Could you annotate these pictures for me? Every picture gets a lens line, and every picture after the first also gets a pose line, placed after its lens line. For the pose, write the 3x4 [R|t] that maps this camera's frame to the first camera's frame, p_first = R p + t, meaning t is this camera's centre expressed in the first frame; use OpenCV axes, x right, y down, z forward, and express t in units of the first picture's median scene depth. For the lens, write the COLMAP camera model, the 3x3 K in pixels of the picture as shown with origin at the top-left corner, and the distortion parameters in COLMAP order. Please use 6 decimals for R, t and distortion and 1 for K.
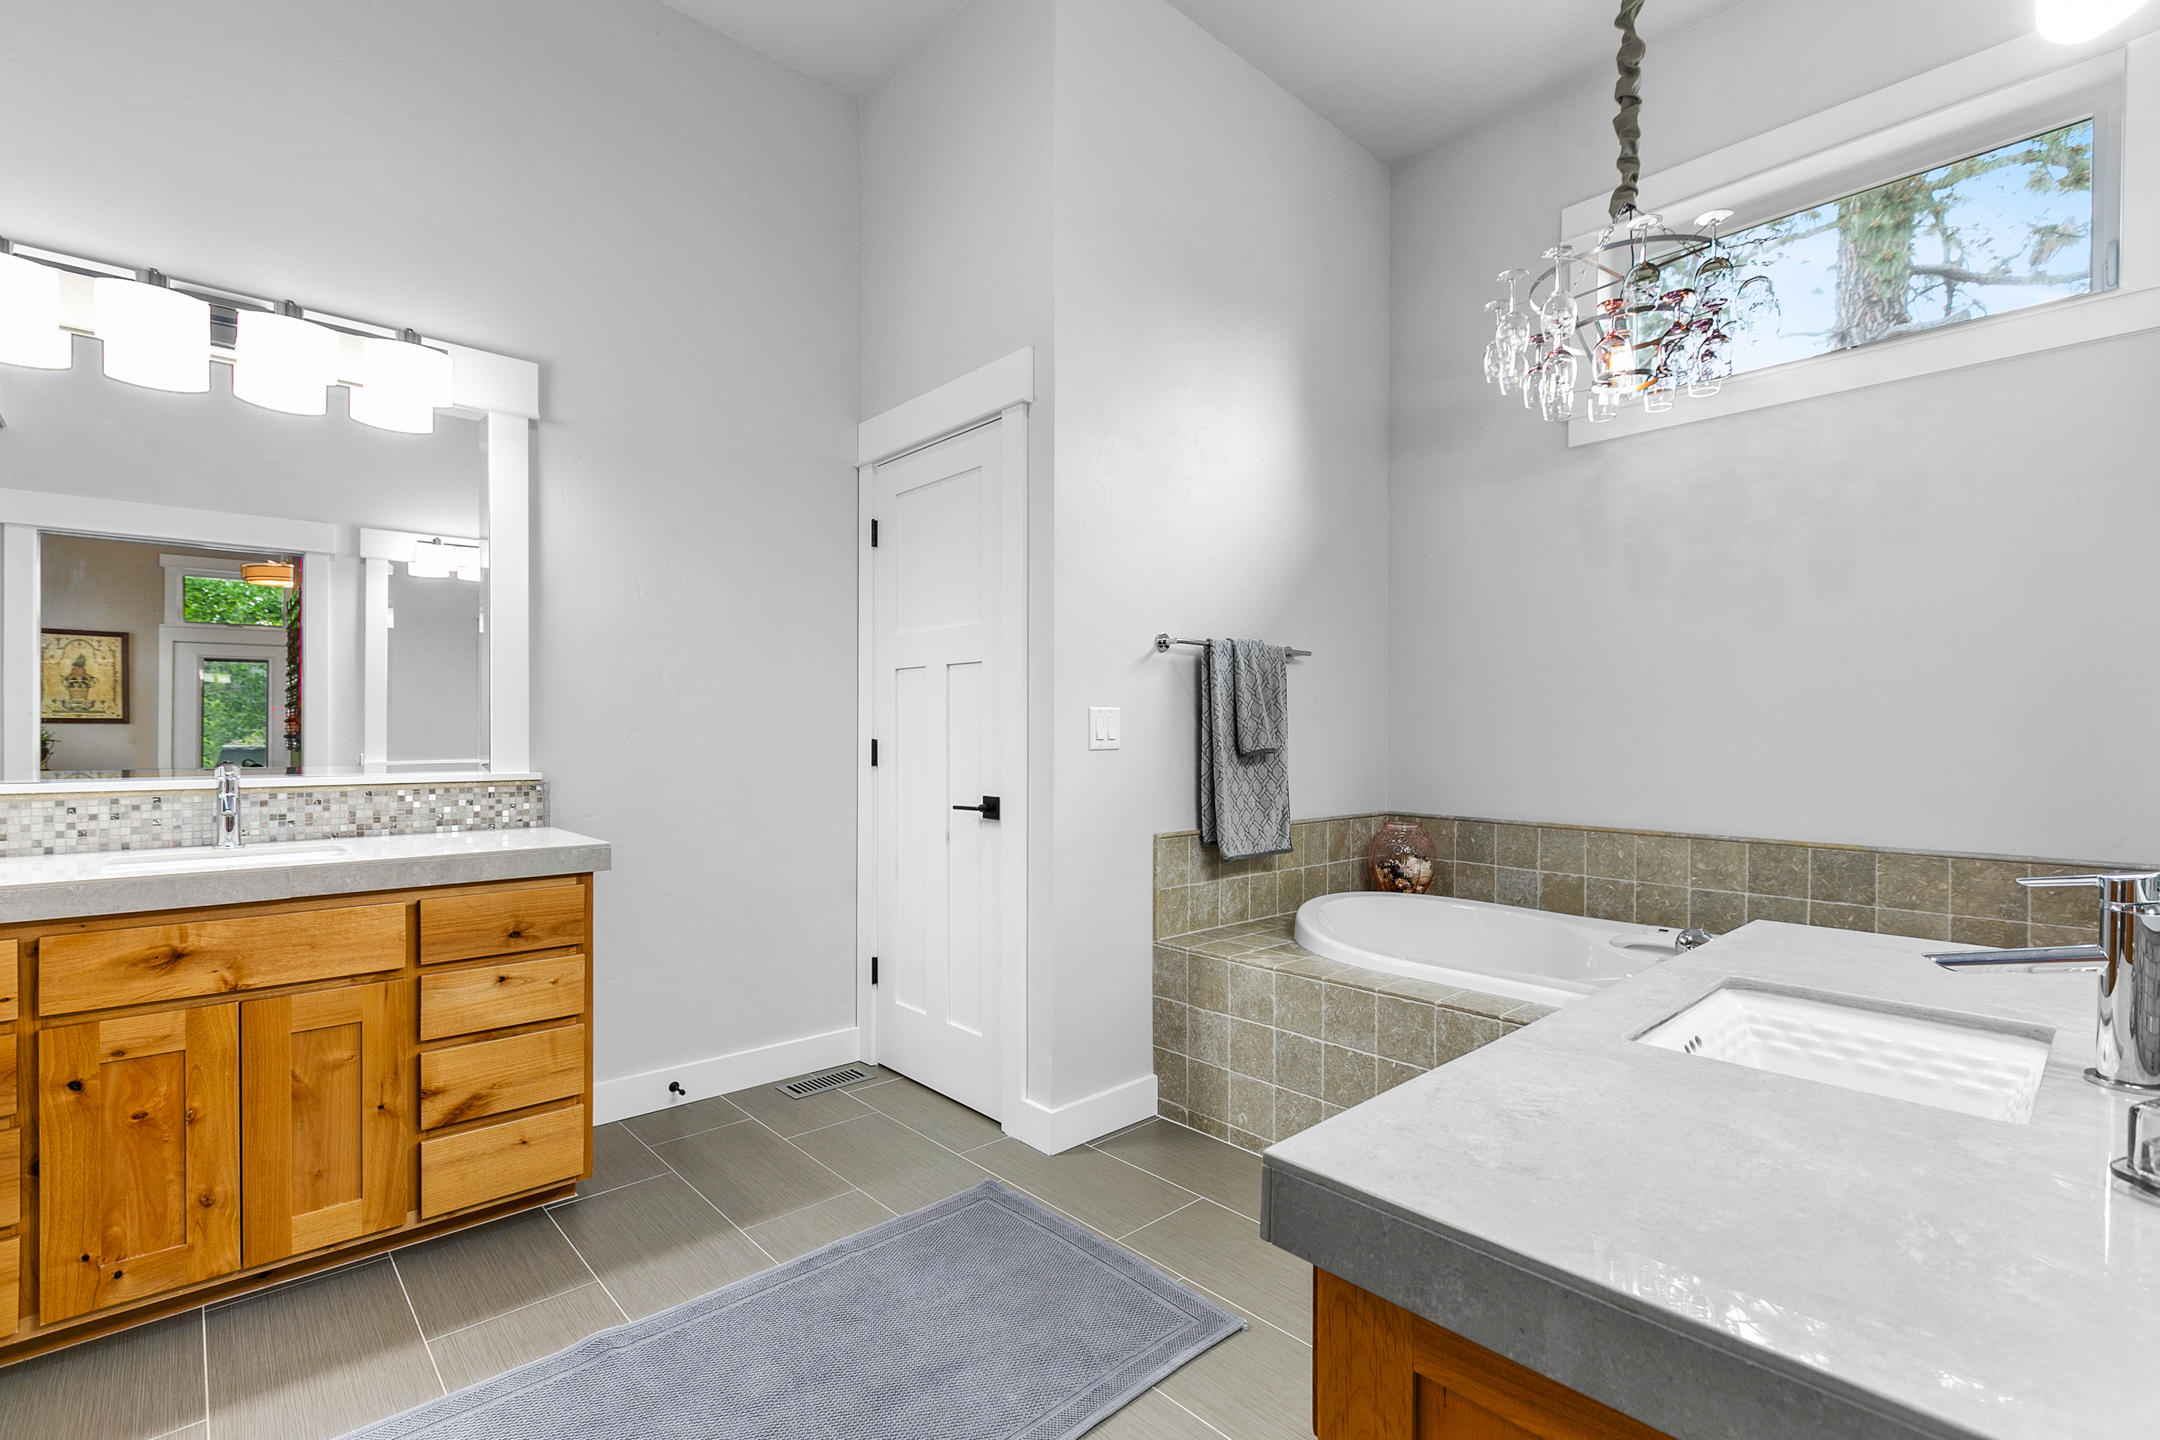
lens RADIAL K [[961.7, 0, 1070.5], [0, 961.7, 729.7], [0, 0, 1]] dist [-0.001491, 0.001321]
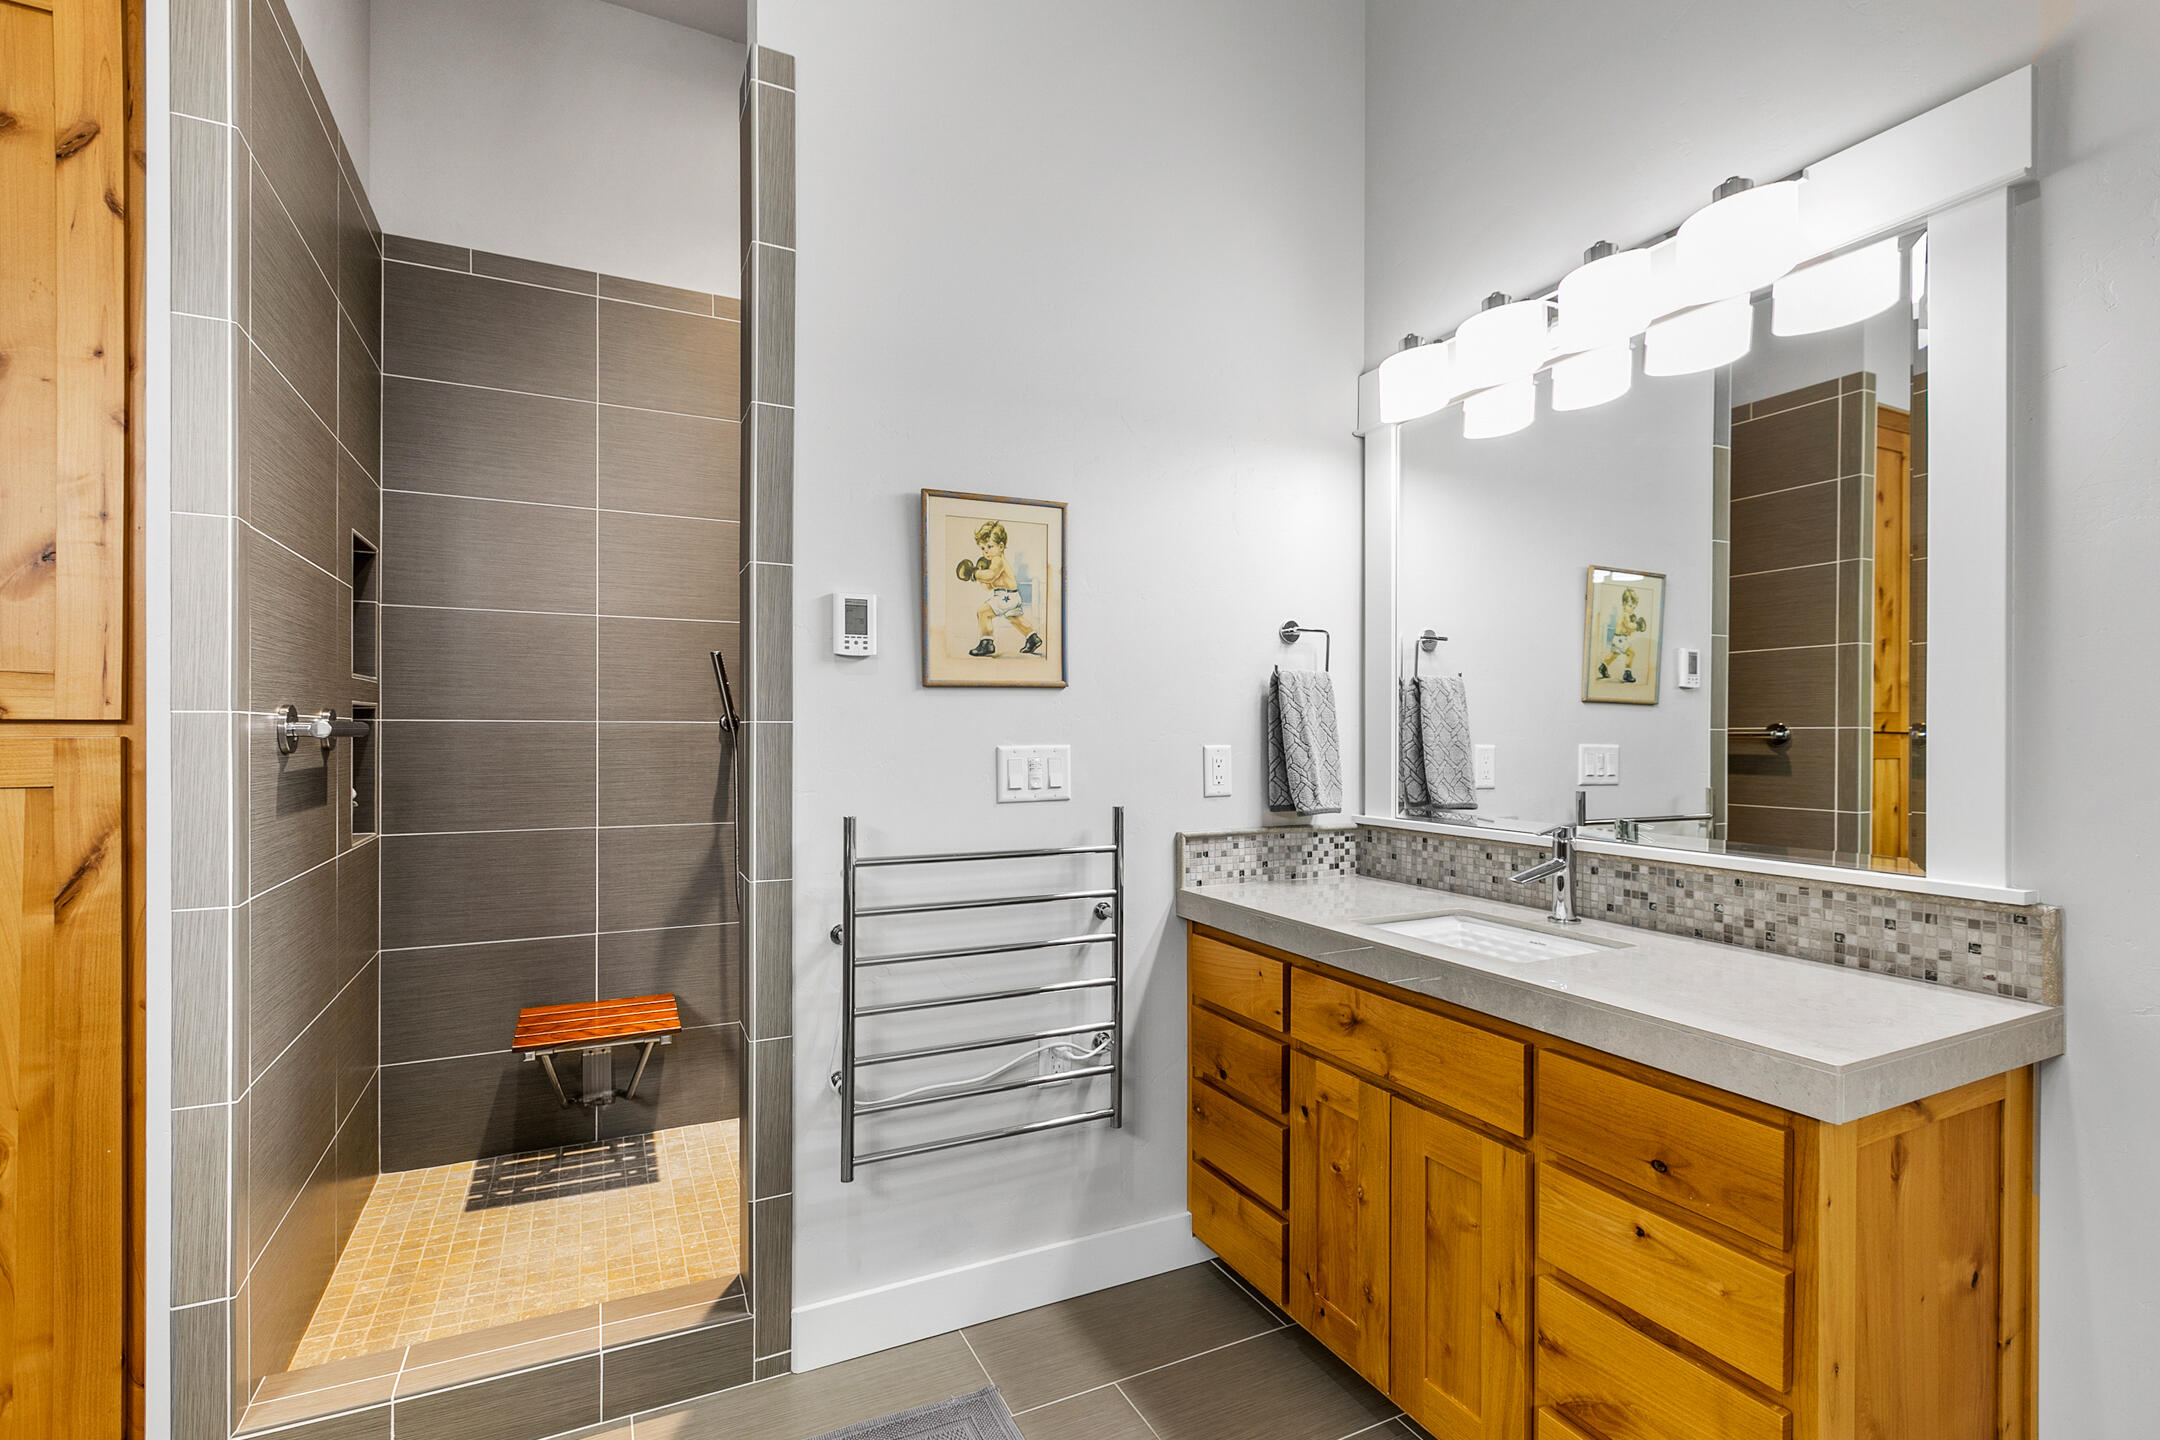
lens RADIAL K [[961.7, 0, 1072.1], [0, 961.7, 739.3], [0, 0, 1]] dist [-0.001491, 0.001321]
pose [[-0.249755, 0.003291, -0.968304, 0.064209], [-0.004620, 0.999979, 0.004590, -0.044240], [0.968298, 0.005620, -0.249734, 0.849301]]
